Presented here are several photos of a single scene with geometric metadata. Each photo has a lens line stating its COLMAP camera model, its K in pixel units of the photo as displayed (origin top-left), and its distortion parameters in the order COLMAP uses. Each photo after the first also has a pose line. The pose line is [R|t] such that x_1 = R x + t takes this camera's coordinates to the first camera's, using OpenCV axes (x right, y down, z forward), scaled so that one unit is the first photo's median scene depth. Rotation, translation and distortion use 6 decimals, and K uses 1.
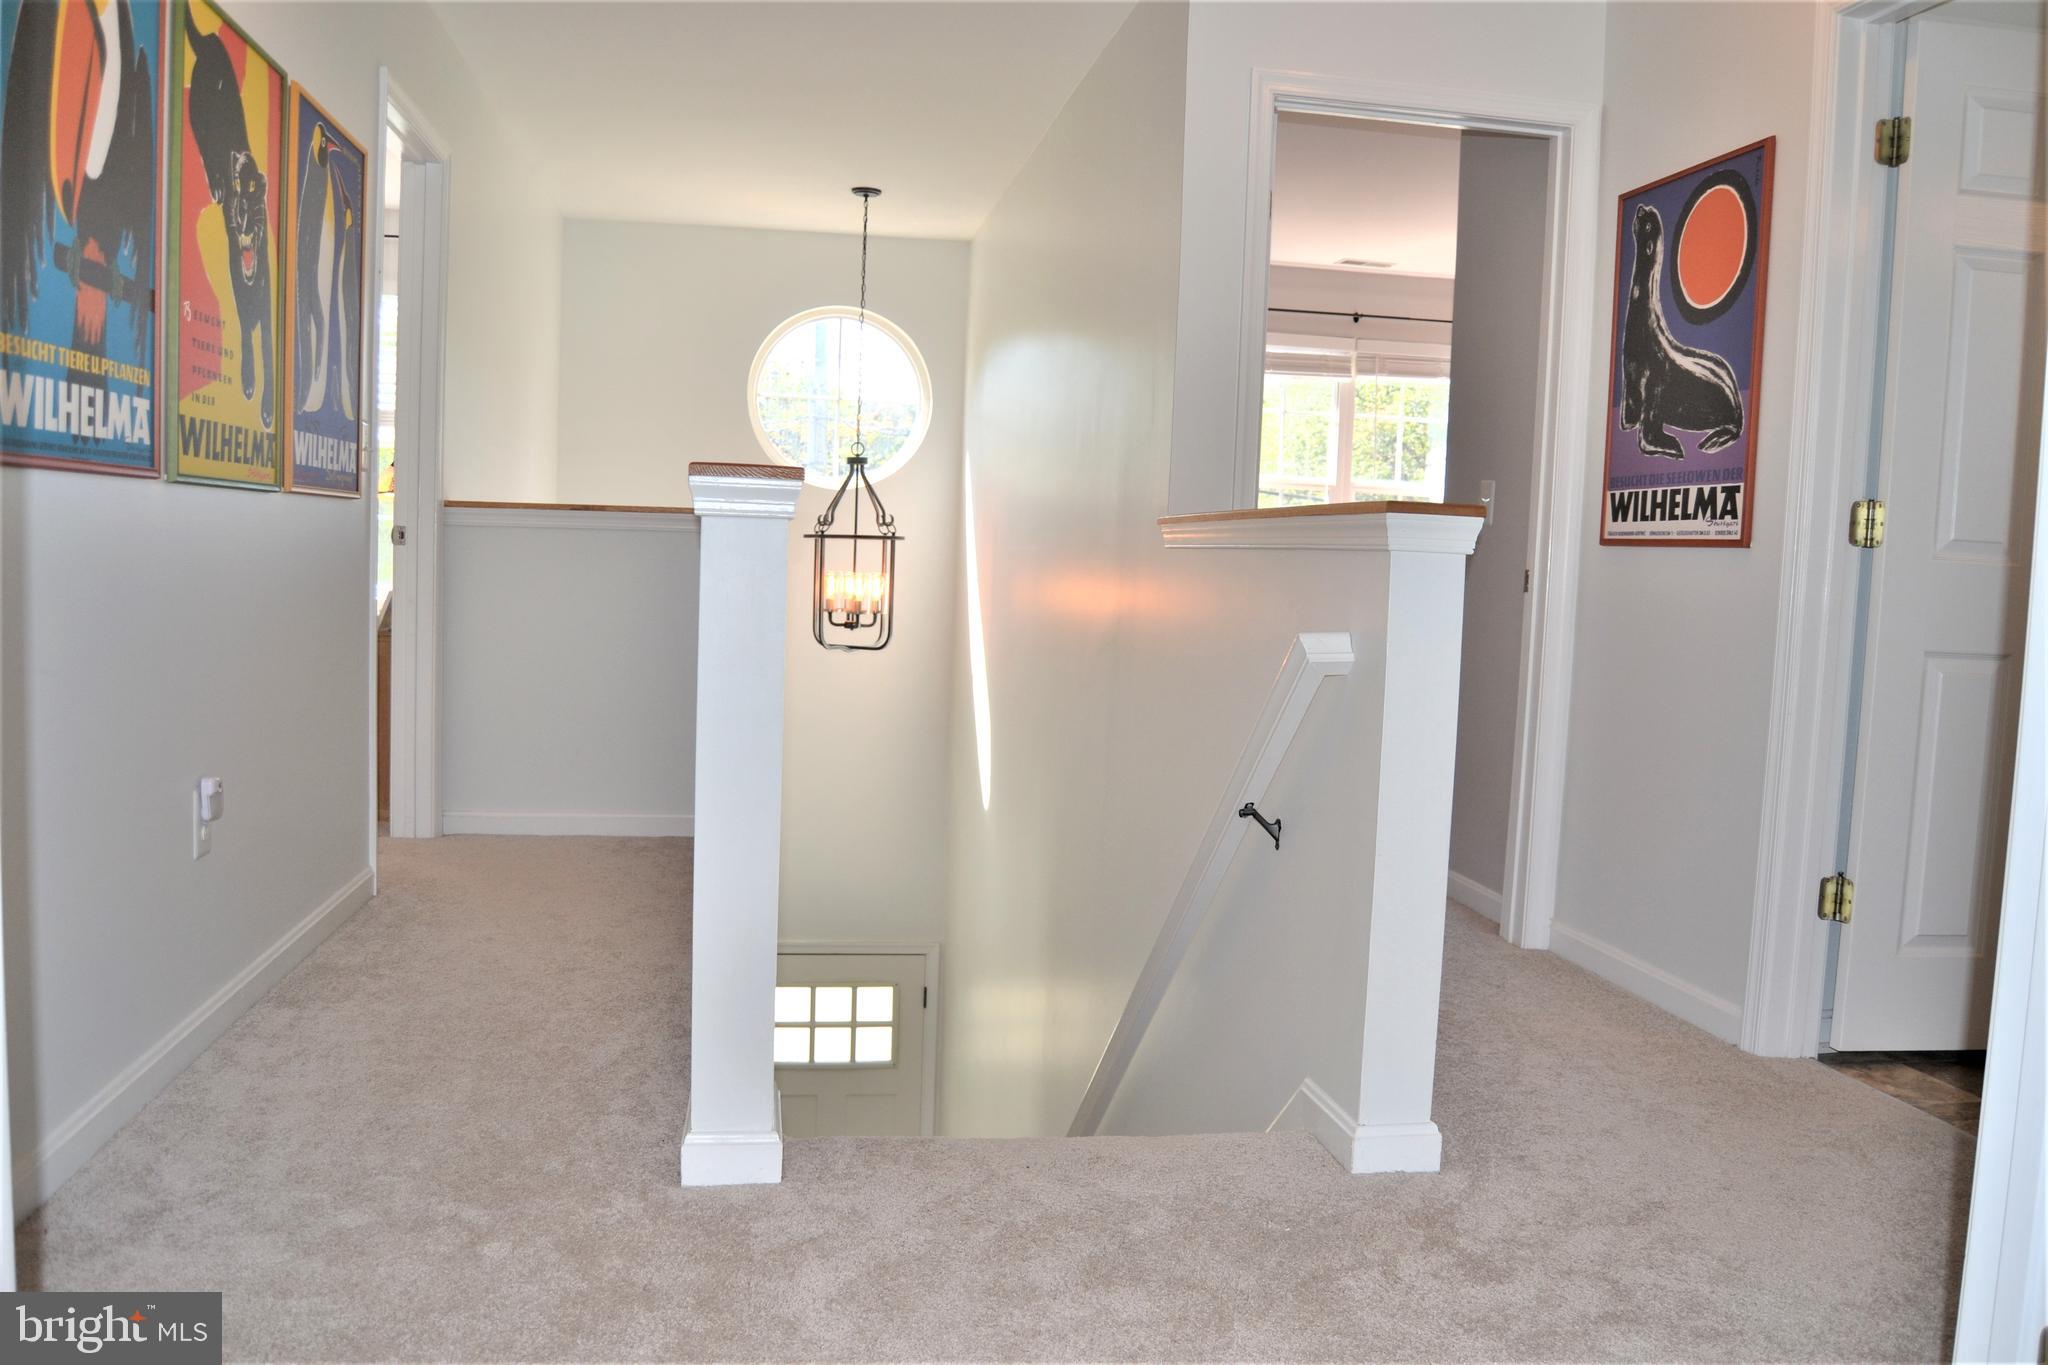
lens RADIAL K [[1632.3, 0, 1019.0], [0, 1632.3, 690.9], [0, 0, 1]] dist [-0.096076, 0.042557]
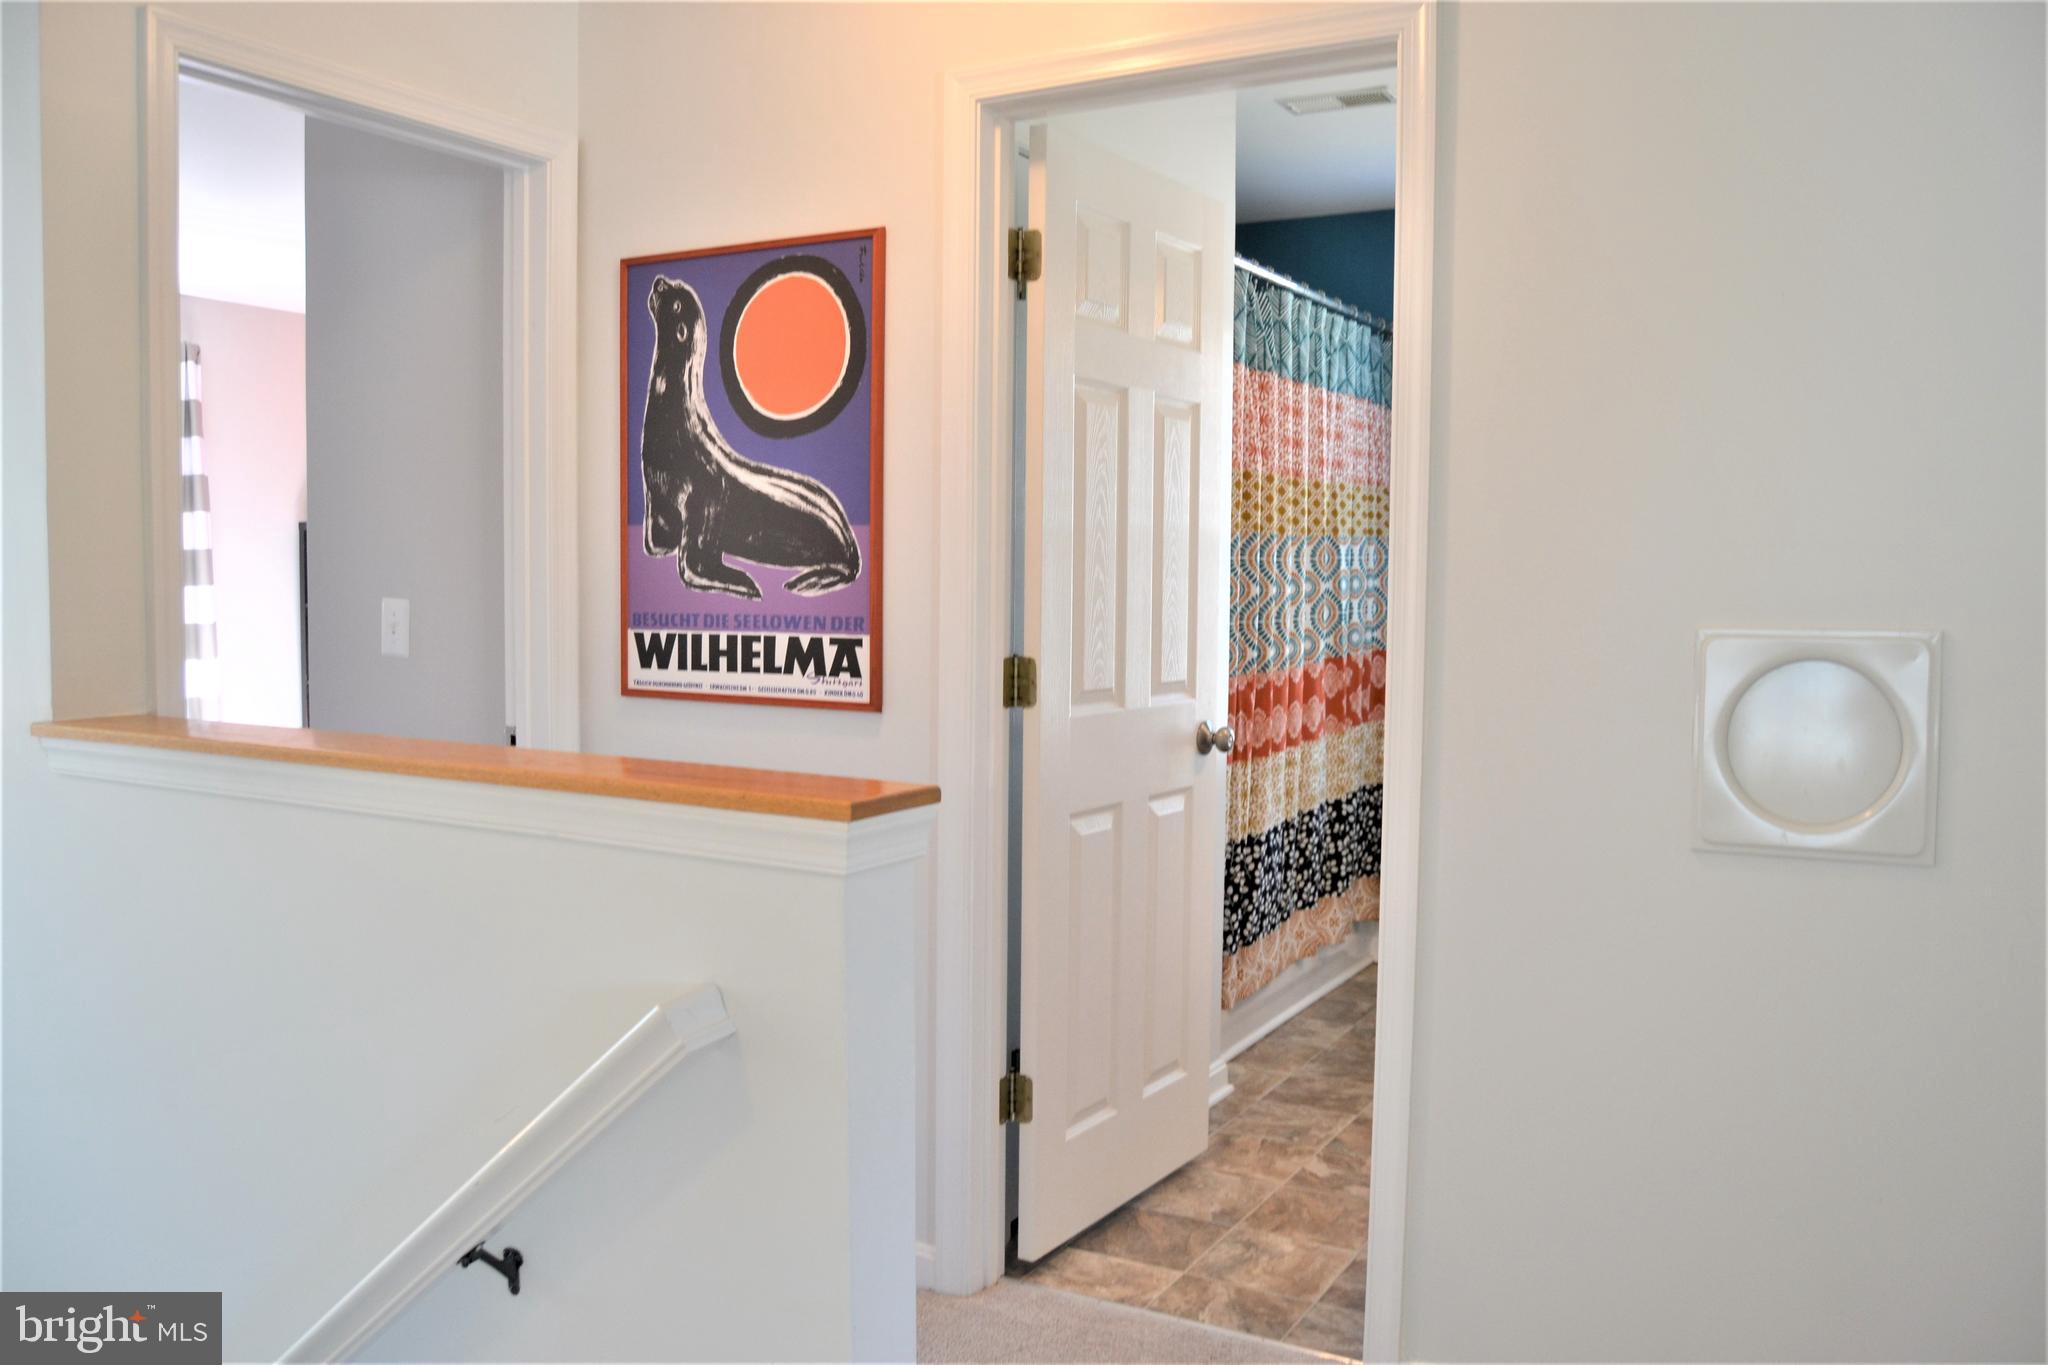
lens RADIAL K [[1632.3, 0, 1016.6], [0, 1632.3, 674.1], [0, 0, 1]] dist [-0.096076, 0.042557]
pose [[0.620551, -0.085819, 0.779456, -0.159782], [0.083737, 0.995562, 0.042946, -0.132547], [-0.779682, 0.038619, 0.624983, 0.381768]]
